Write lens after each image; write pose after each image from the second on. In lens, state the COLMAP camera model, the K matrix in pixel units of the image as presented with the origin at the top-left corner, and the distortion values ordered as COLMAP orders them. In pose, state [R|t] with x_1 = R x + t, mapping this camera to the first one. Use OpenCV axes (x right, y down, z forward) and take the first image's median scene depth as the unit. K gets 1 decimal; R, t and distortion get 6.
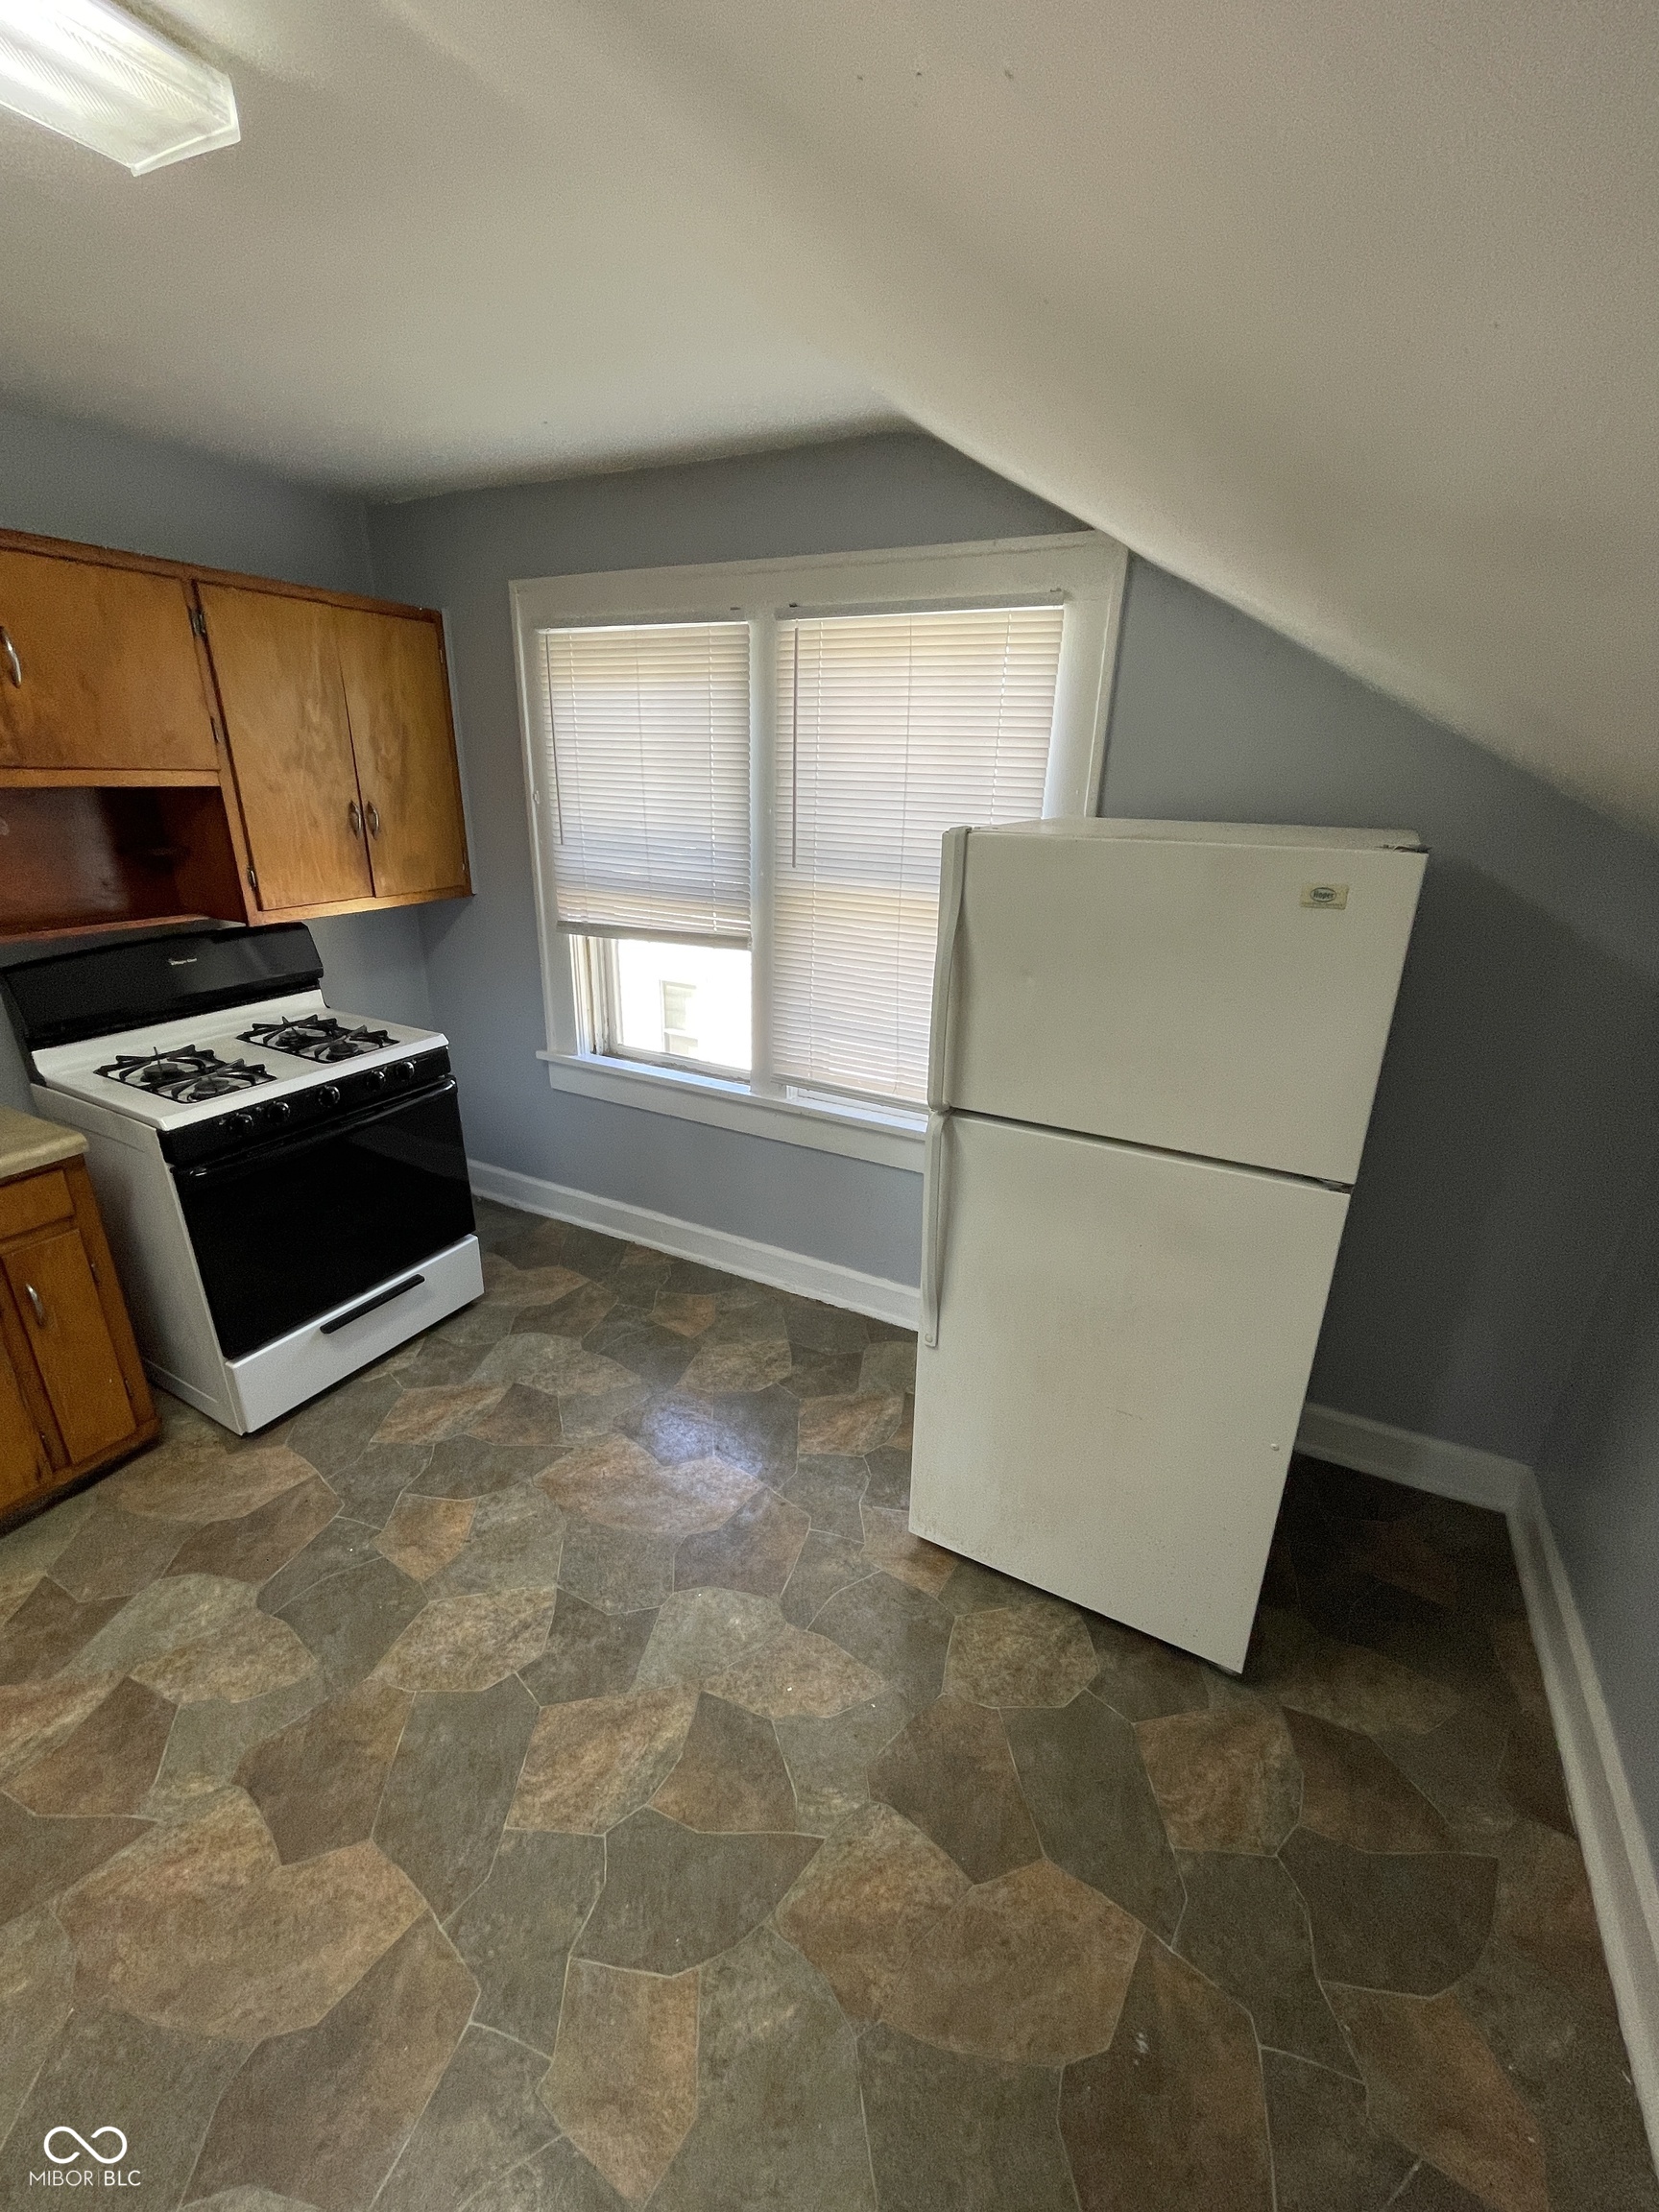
lens RADIAL K [[891.8, 0, 826.9], [0, 891.8, 1100.8], [0, 0, 1]] dist [-0.007243, 0.002003]
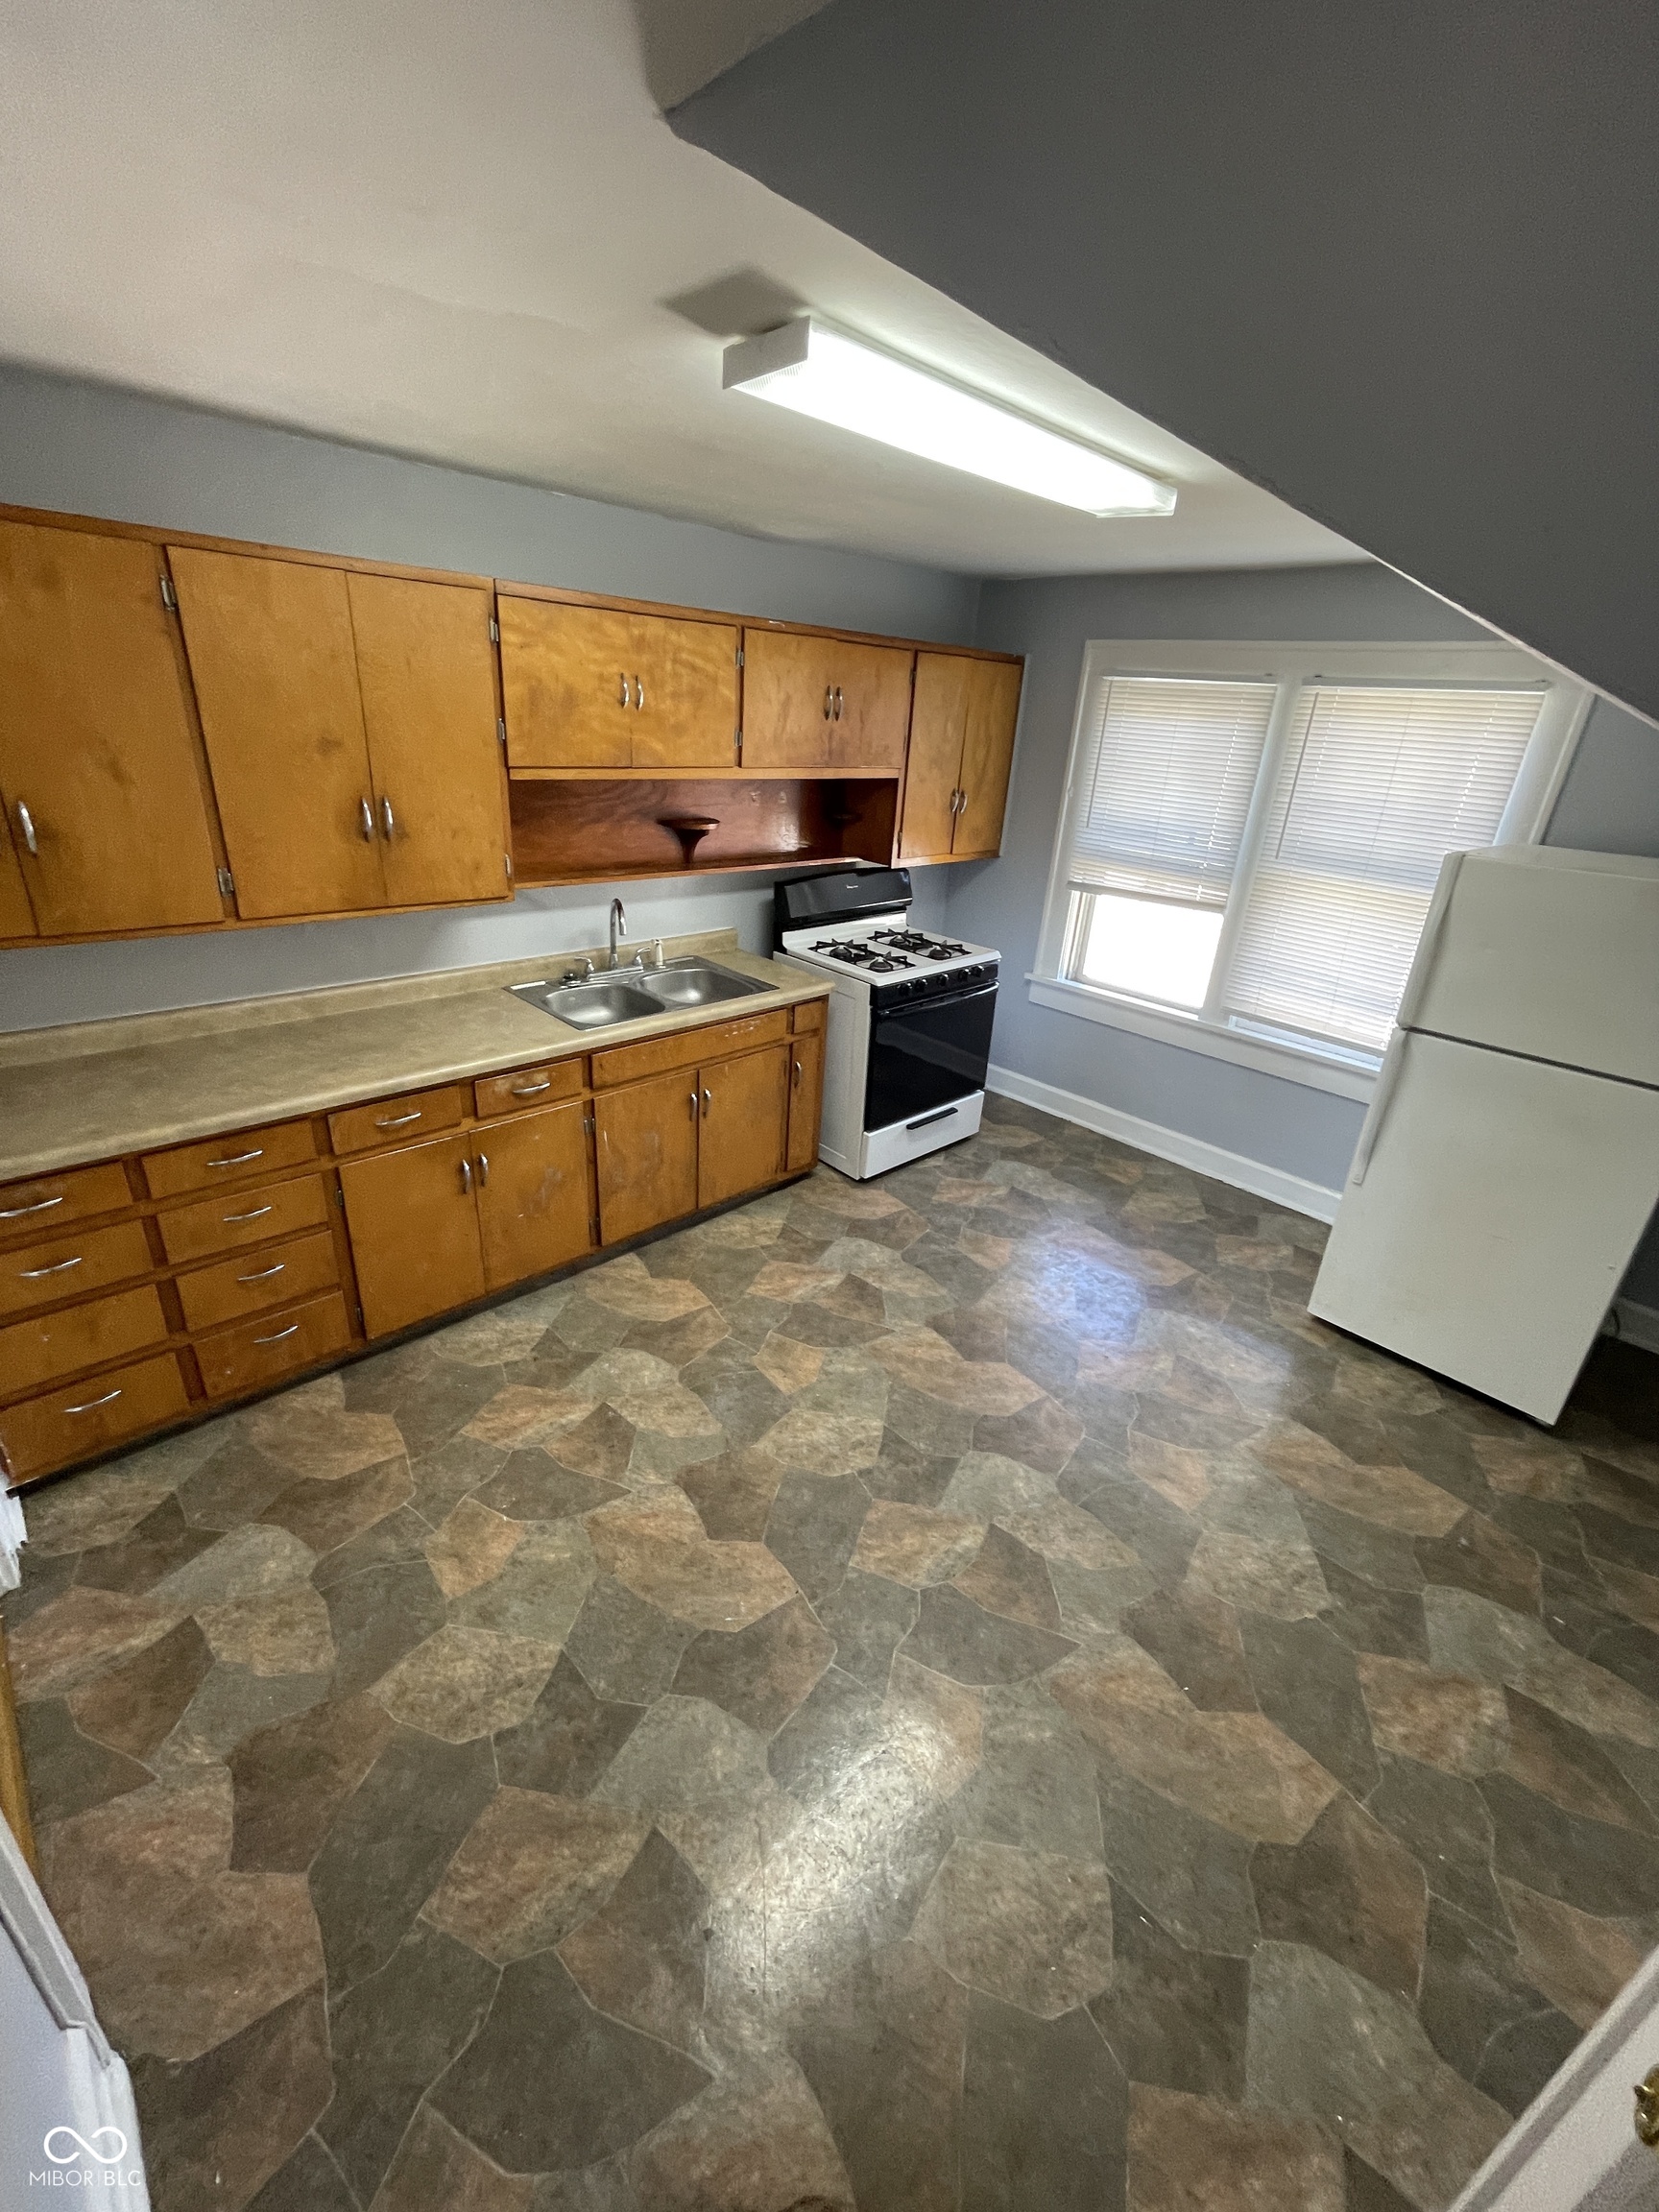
lens RADIAL K [[891.8, 0, 837.6], [0, 891.8, 1094.4], [0, 0, 1]] dist [-0.007243, 0.002003]
pose [[0.949434, 0.155242, -0.272901, -0.275604], [-0.145387, 0.987783, 0.056101, 0.136868], [0.278276, -0.013588, 0.960405, -0.590755]]
